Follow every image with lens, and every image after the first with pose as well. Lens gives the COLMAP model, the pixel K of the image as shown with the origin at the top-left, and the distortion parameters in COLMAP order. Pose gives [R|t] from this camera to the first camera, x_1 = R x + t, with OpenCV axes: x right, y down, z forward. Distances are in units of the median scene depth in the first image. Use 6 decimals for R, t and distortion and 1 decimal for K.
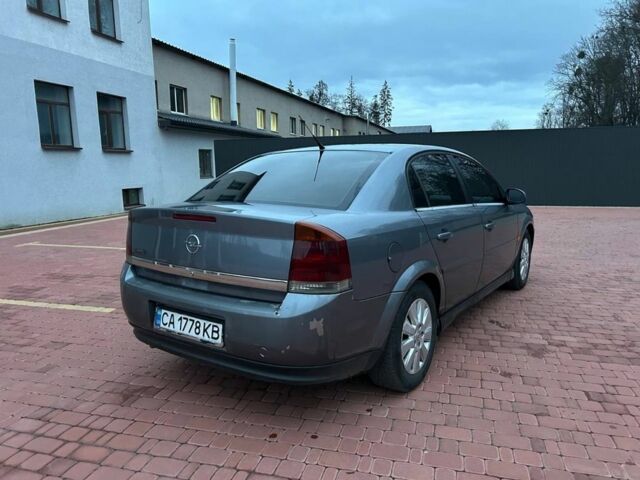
lens RADIAL K [[482.0, 0, 320.0], [0, 482.0, 240.0], [0, 0, 1]] dist [-0.000096, -0.000900]
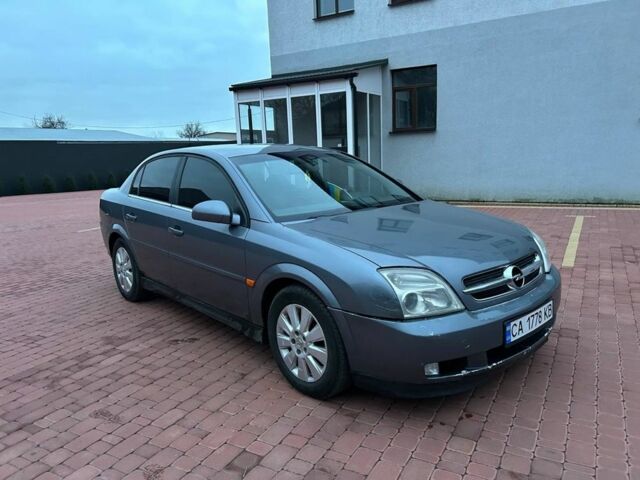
lens RADIAL K [[482.0, 0, 320.0], [0, 482.0, 240.0], [0, 0, 1]] dist [-0.000096, -0.000900]
pose [[-0.228363, 0.193502, -0.954153, 1.309780], [-0.113394, 0.968093, 0.223468, -0.280490], [0.966950, 0.159227, -0.199134, 1.596277]]
